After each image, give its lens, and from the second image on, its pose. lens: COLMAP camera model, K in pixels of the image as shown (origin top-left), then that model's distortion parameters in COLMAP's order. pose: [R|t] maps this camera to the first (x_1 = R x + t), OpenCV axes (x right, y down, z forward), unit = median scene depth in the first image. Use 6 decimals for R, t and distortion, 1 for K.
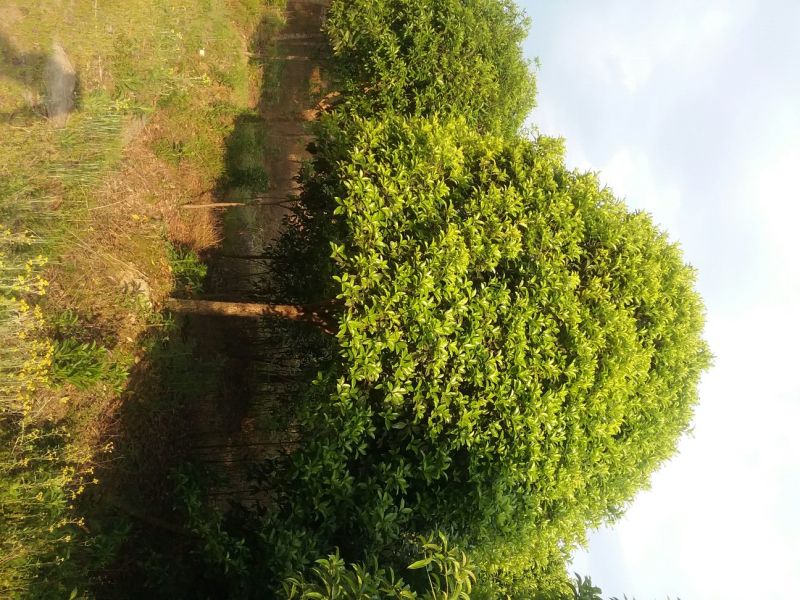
lens RADIAL K [[729.4, 0, 400.0], [0, 729.4, 300.0], [0, 0, 1]] dist [0.101210, -0.179724]
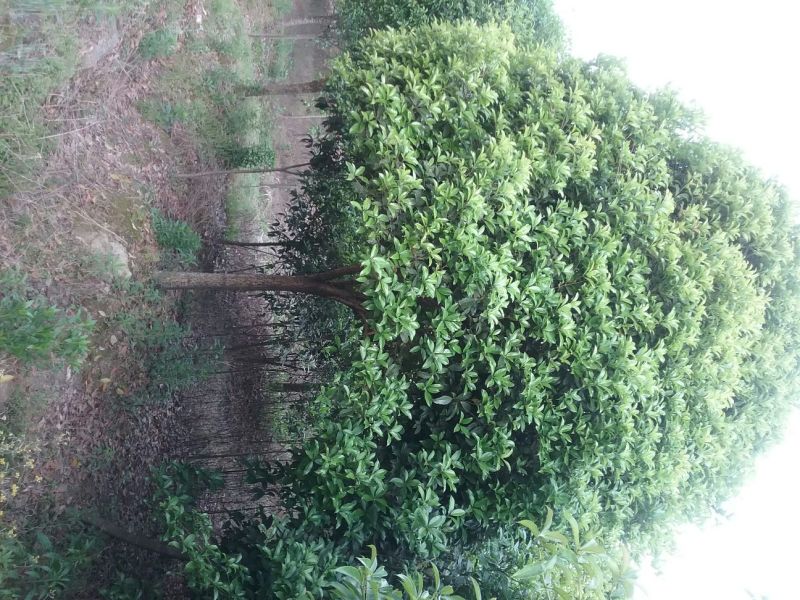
lens RADIAL K [[729.4, 0, 400.0], [0, 729.4, 300.0], [0, 0, 1]] dist [0.101210, -0.179724]
pose [[0.999293, -0.029969, -0.022712, -0.025886], [0.029111, 0.998883, -0.037210, 0.095634], [0.023802, 0.036522, 0.999049, 0.241448]]
